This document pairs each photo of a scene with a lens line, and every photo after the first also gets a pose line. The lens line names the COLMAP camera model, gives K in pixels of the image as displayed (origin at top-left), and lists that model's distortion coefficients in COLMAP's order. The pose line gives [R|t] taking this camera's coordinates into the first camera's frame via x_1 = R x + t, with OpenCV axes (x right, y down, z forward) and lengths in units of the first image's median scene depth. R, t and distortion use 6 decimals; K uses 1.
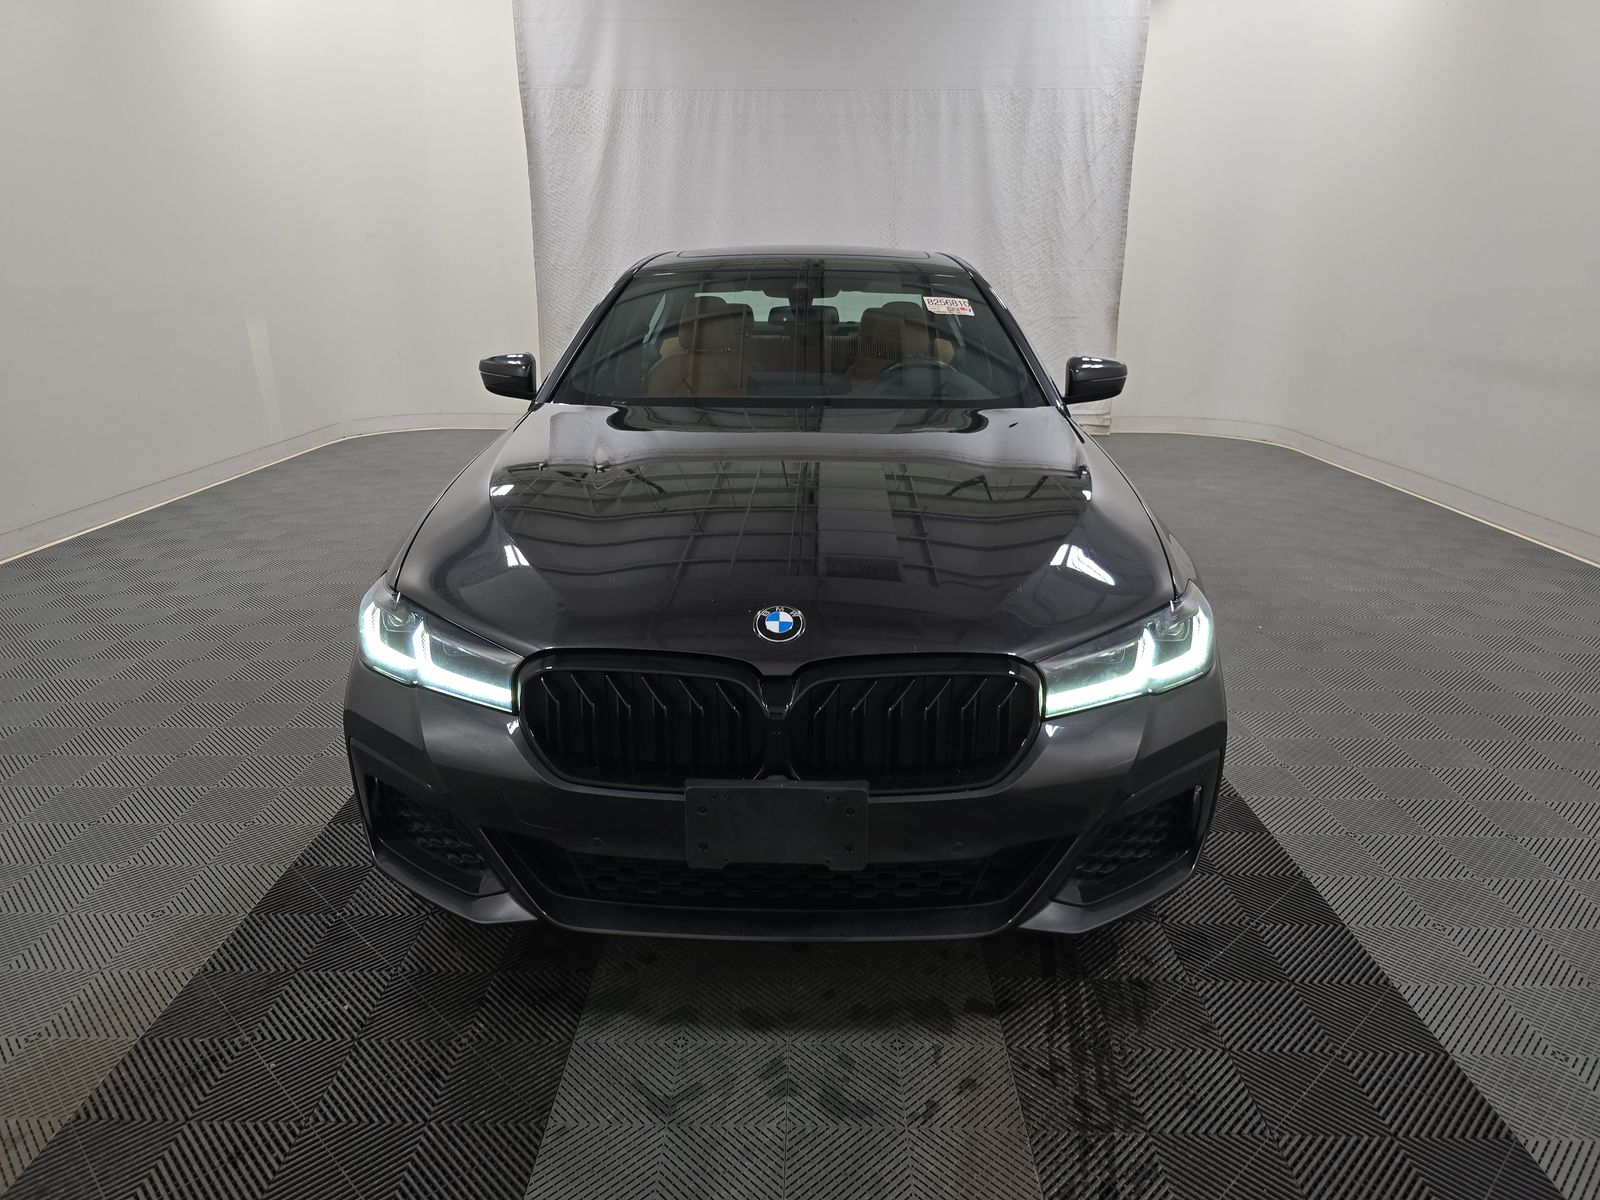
lens RADIAL K [[1070.2, 0, 800.0], [0, 1070.2, 600.0], [0, 0, 1]] dist [-0.001251, -0.001992]
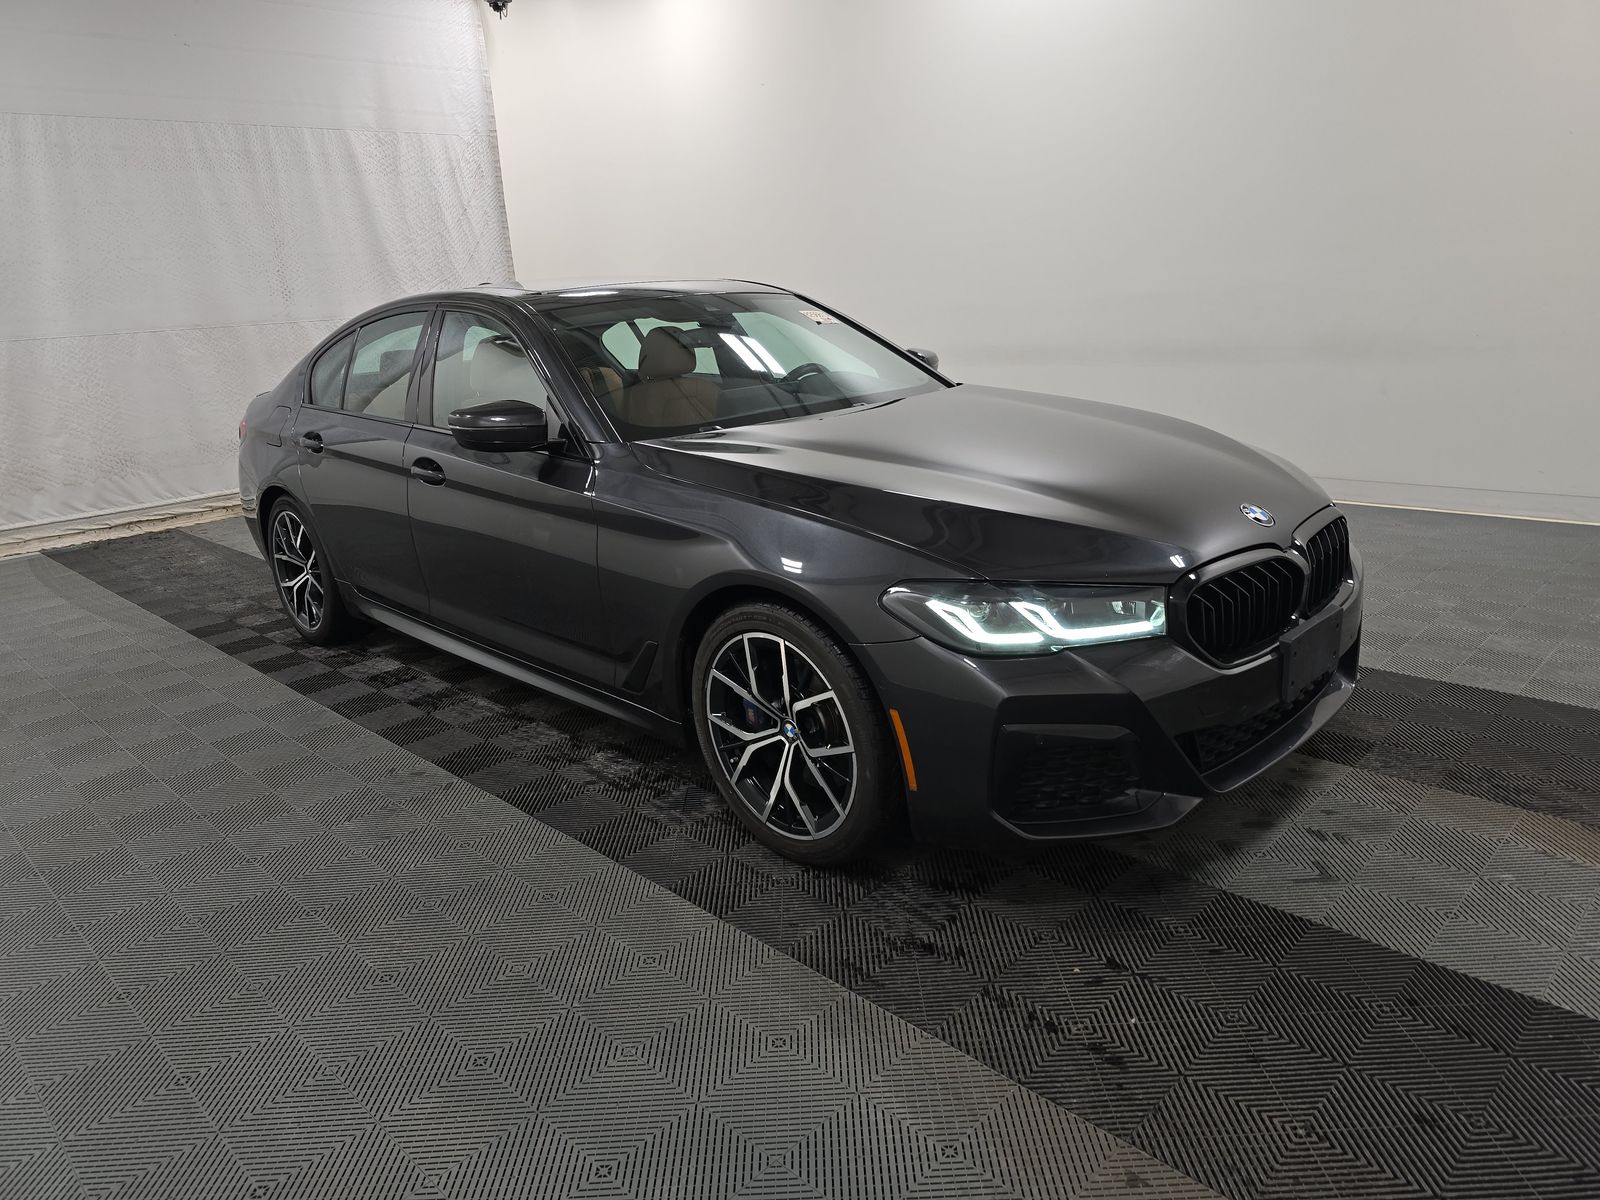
lens RADIAL K [[1086.1, 0, 795.7], [0, 1086.1, 597.6], [0, 0, 1]] dist [-0.007954, -0.004474]
pose [[0.690090, -0.235800, 0.684233, -0.311073], [0.269125, 0.961245, 0.059836, -0.026718], [-0.671825, 0.142852, 0.726805, 0.089929]]
